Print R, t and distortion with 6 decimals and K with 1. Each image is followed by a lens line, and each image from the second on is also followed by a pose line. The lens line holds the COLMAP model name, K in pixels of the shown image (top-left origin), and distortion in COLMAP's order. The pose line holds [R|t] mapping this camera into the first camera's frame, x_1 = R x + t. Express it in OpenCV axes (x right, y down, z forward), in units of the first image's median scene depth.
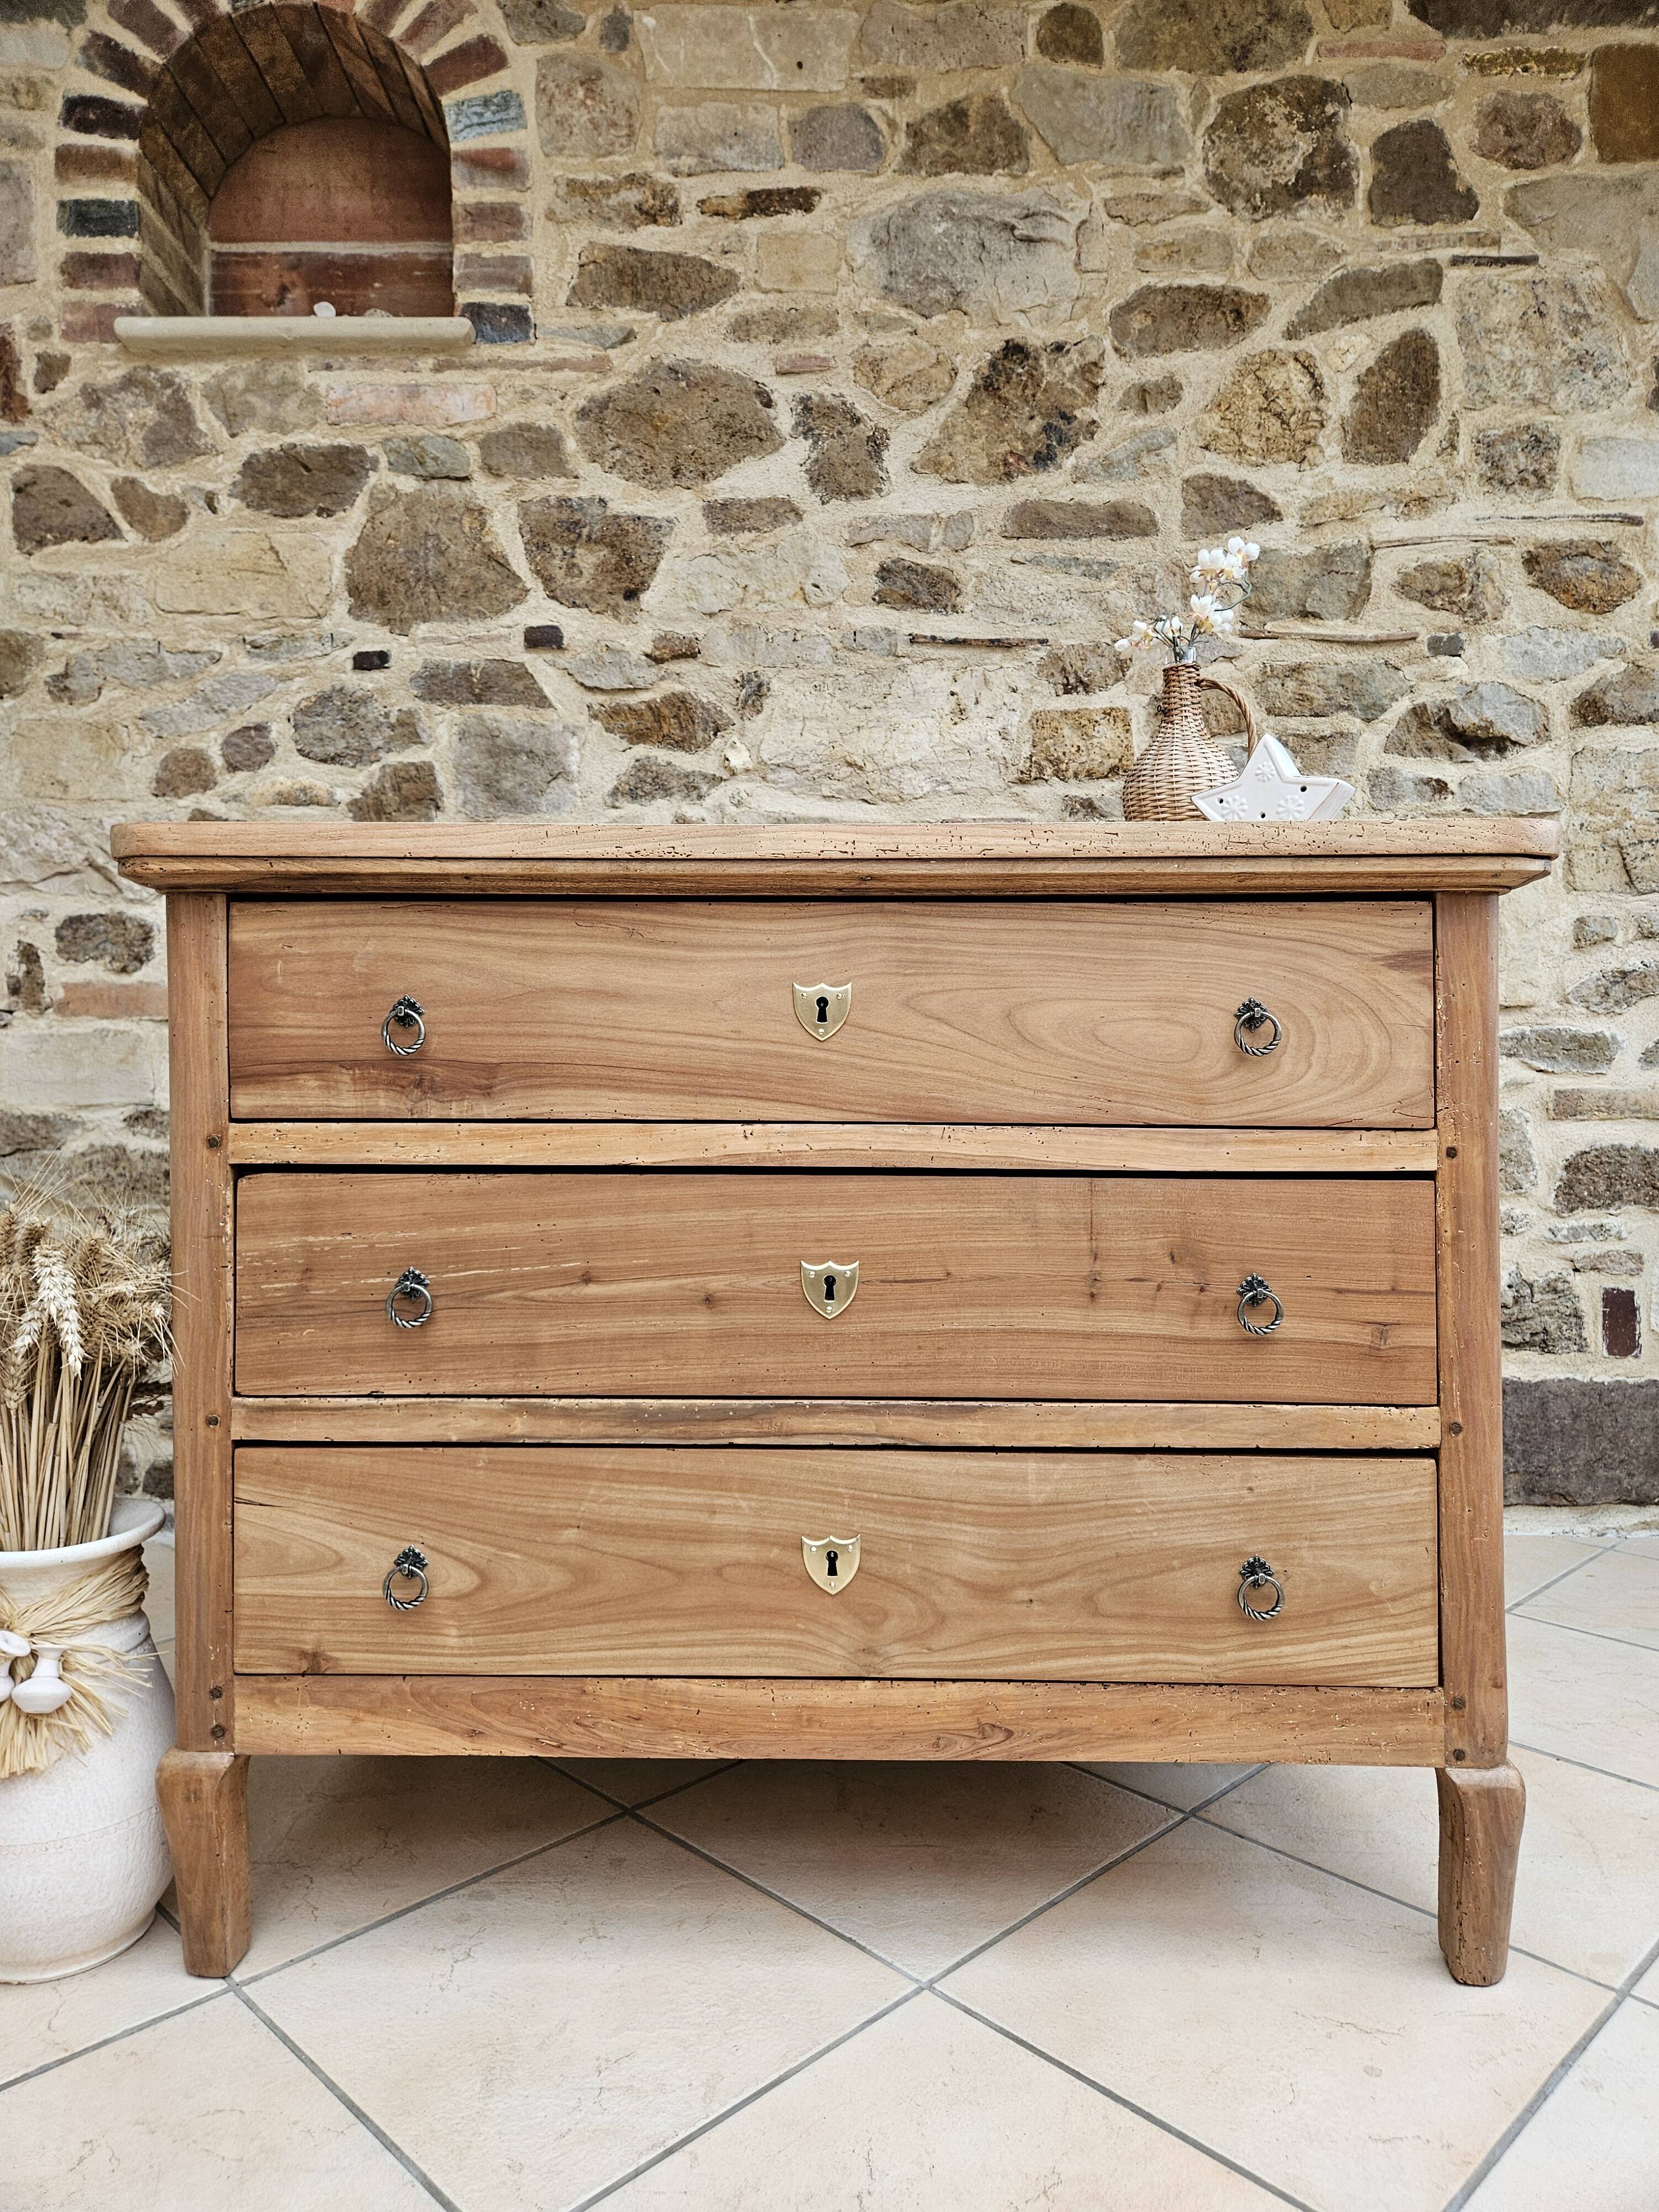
lens RADIAL K [[1474.2, 0, 823.3], [0, 1474.2, 1098.7], [0, 0, 1]] dist [0.065430, -0.060275]
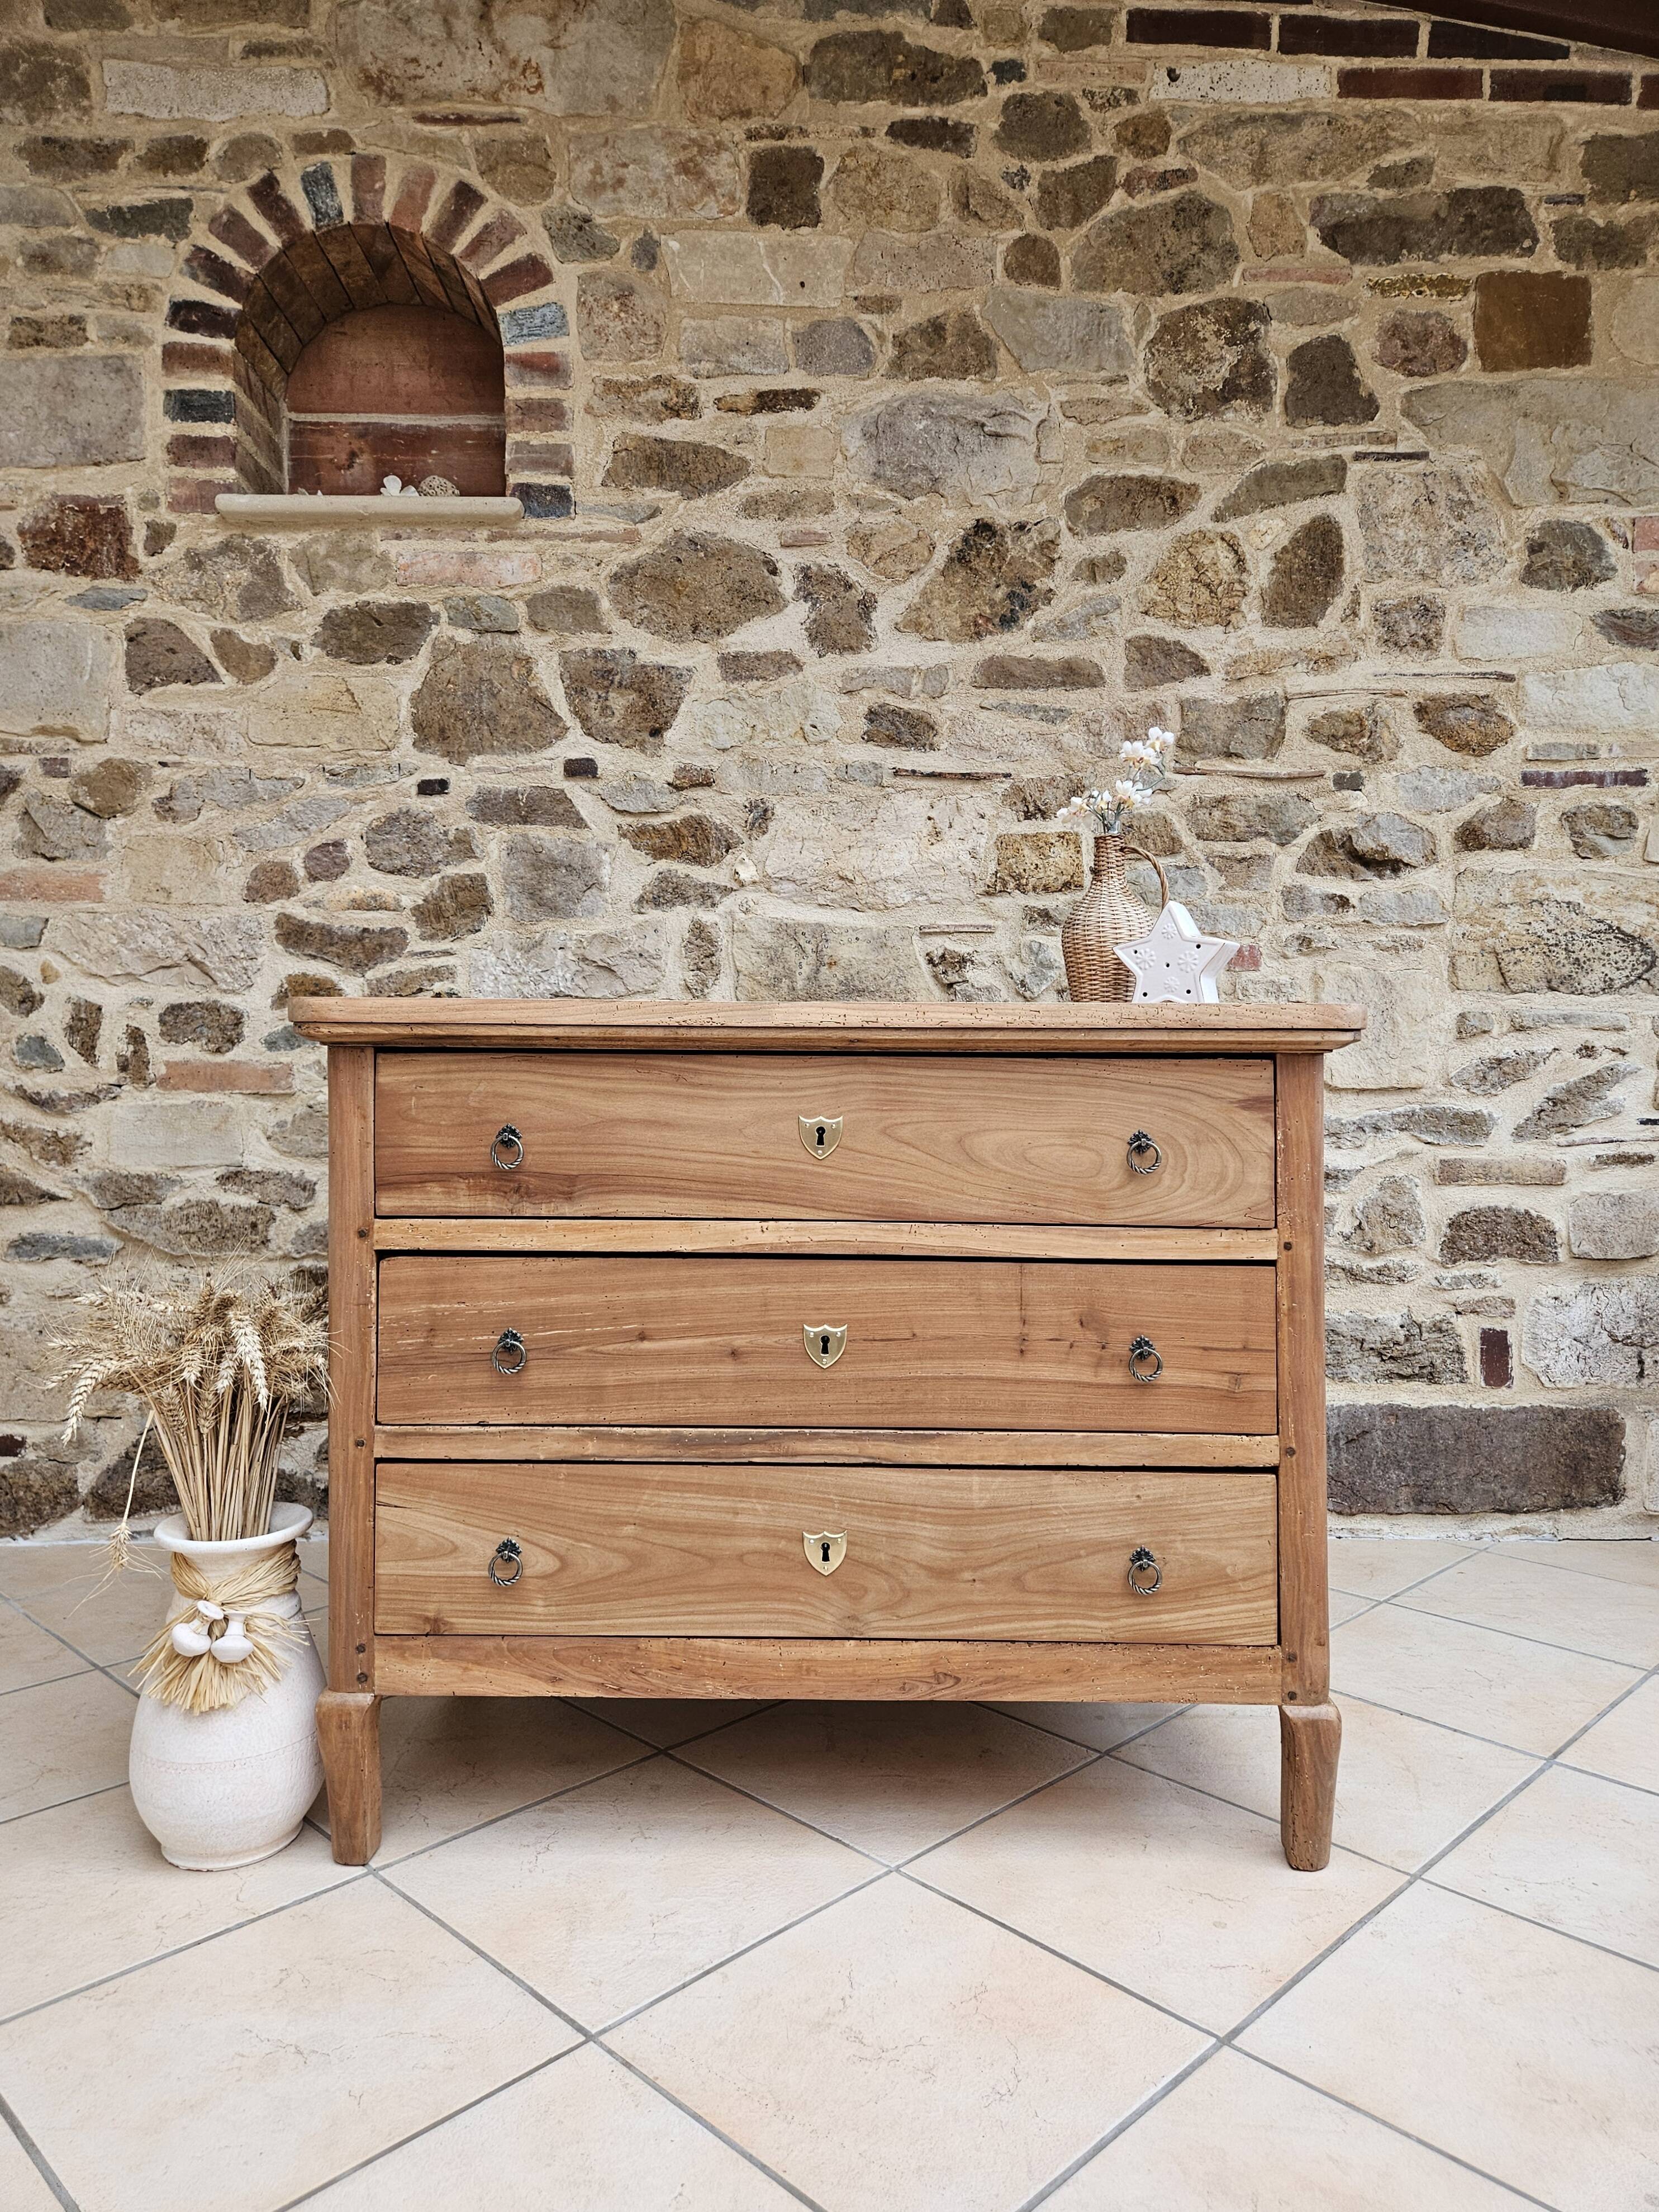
lens RADIAL K [[1474.1, 0, 829.5], [0, 1474.1, 1109.9], [0, 0, 1]] dist [0.065430, -0.060275]
pose [[0.999924, 0.005582, 0.011021, -0.003799], [-0.005586, 0.999984, 0.000379, -0.043187], [-0.011019, -0.000441, 0.999939, -0.169499]]
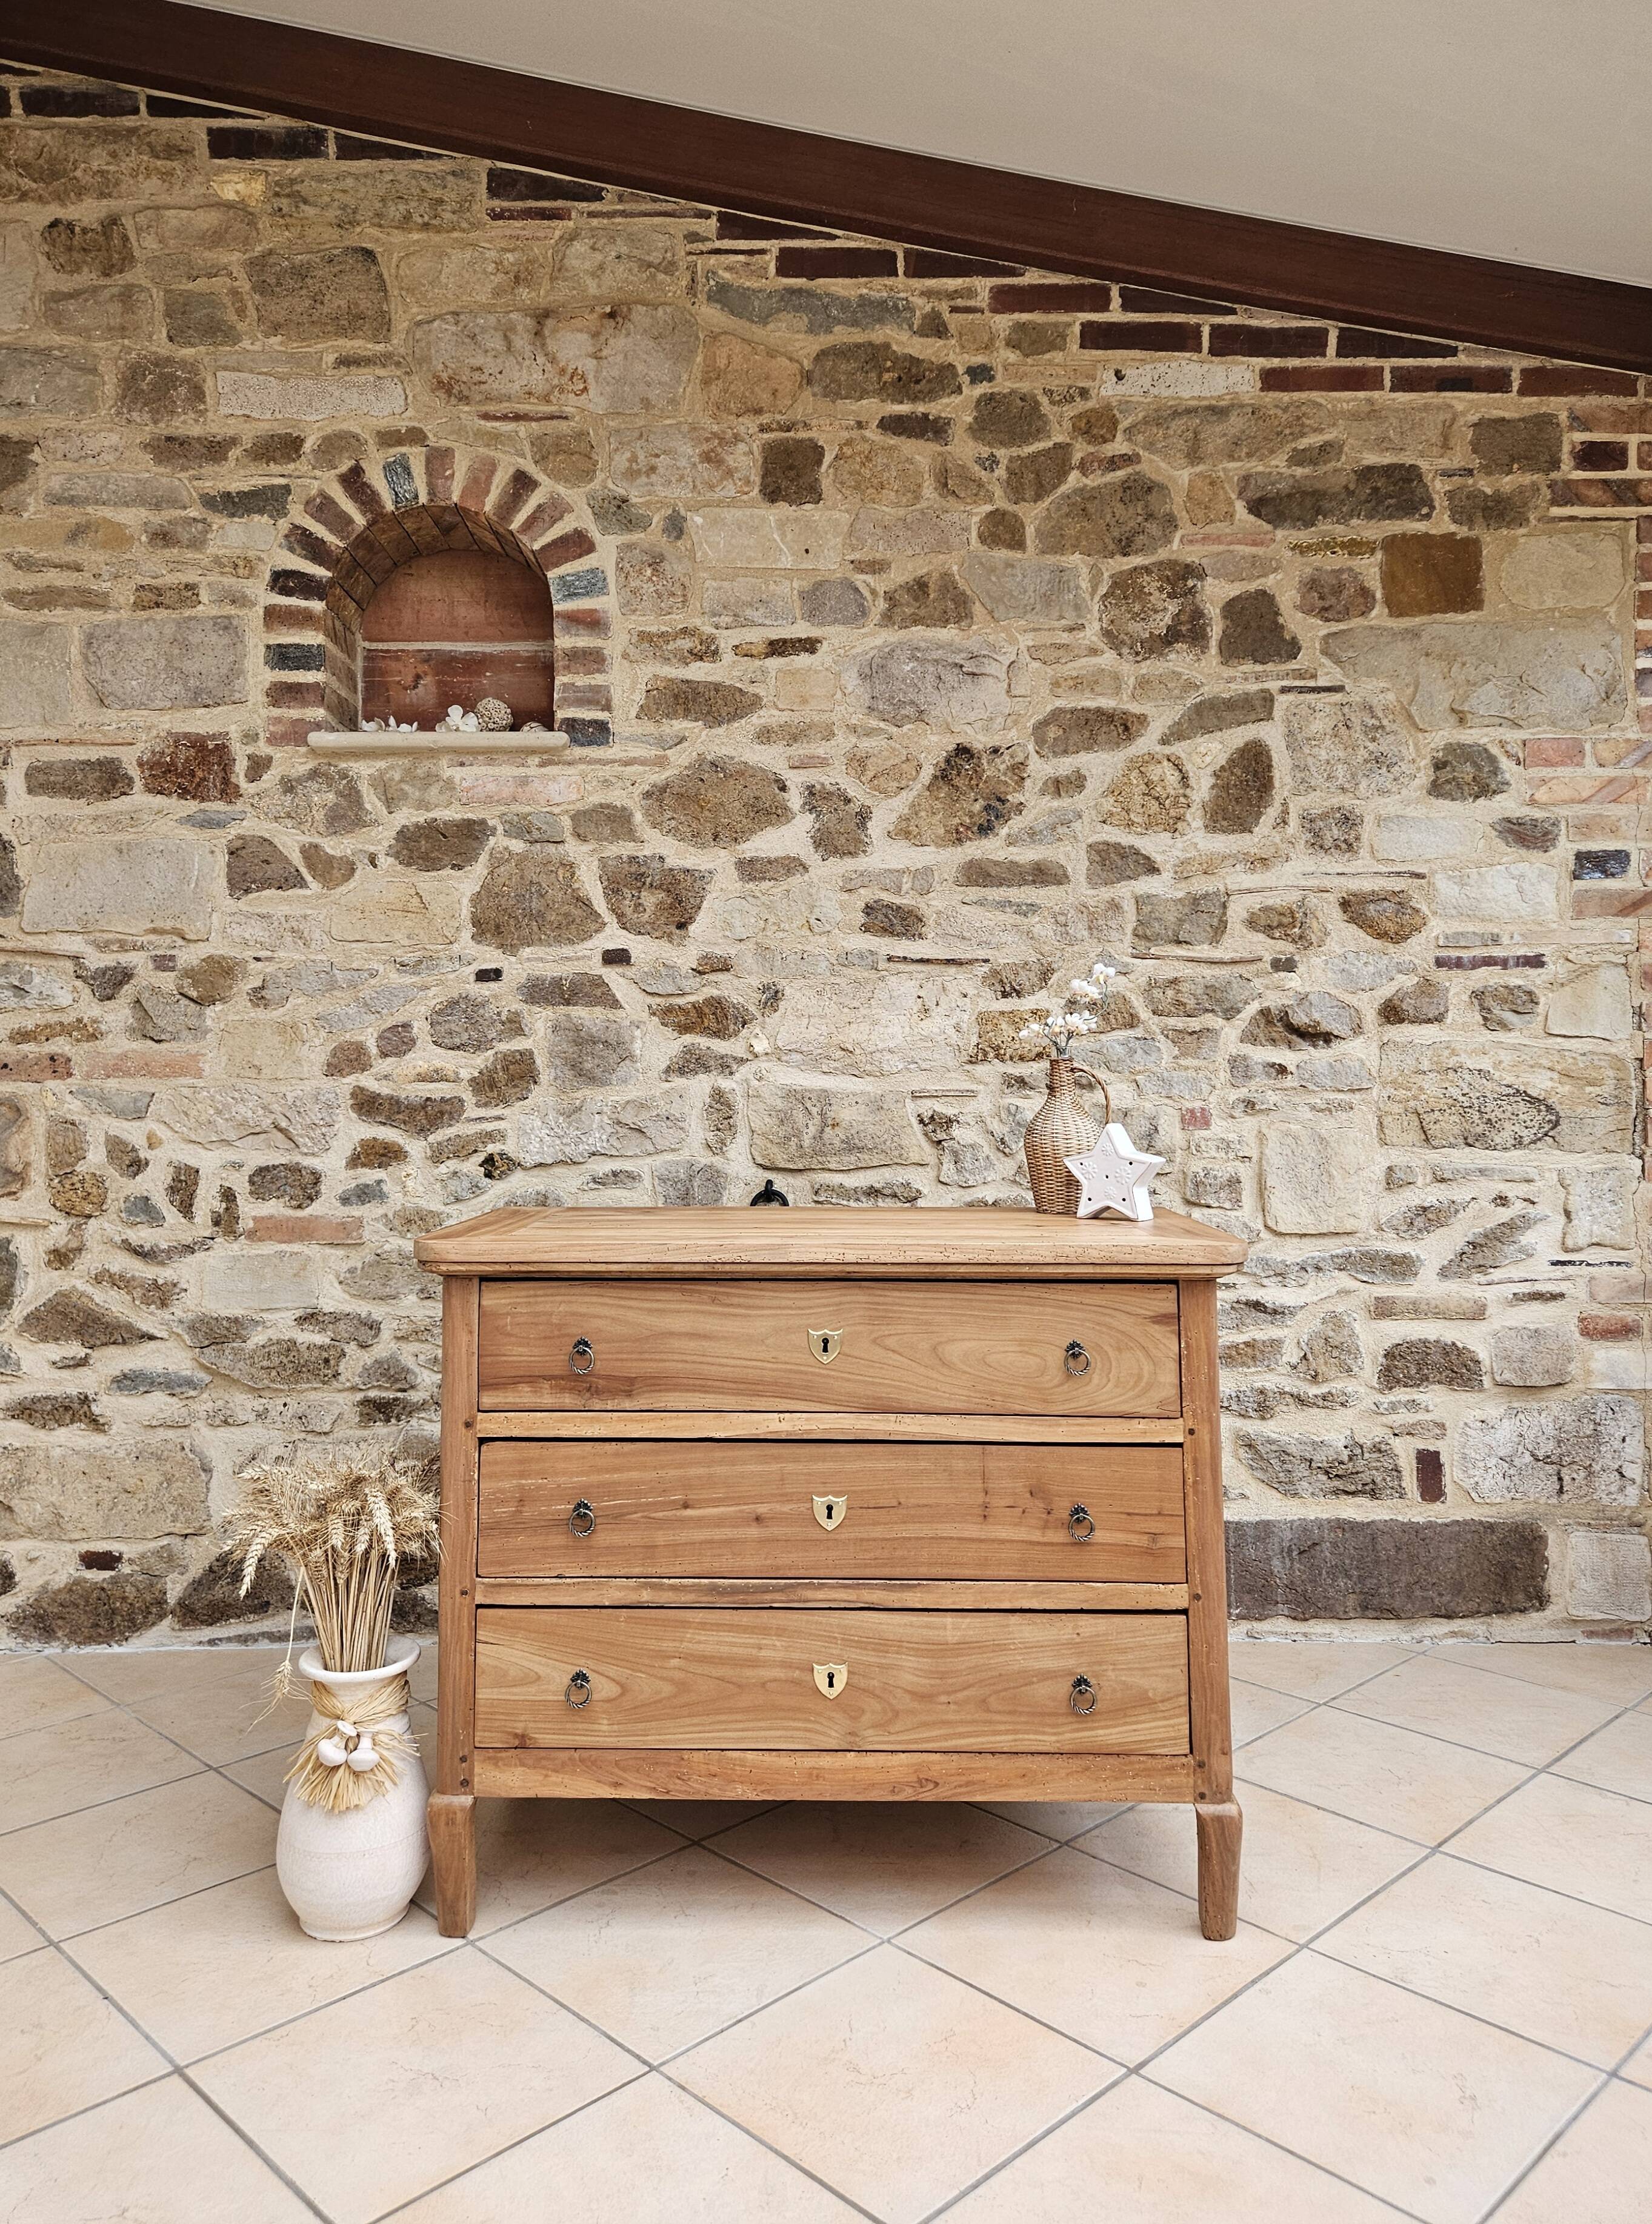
lens RADIAL K [[1585.5, 0, 823.7], [0, 1585.5, 1022.2], [0, 0, 1]] dist [0.065652, -0.057463]
pose [[0.999996, 0.000815, 0.002696, -0.003718], [-0.000648, 0.998115, -0.061370, -0.163860], [-0.002741, 0.061368, 0.998111, -0.439021]]
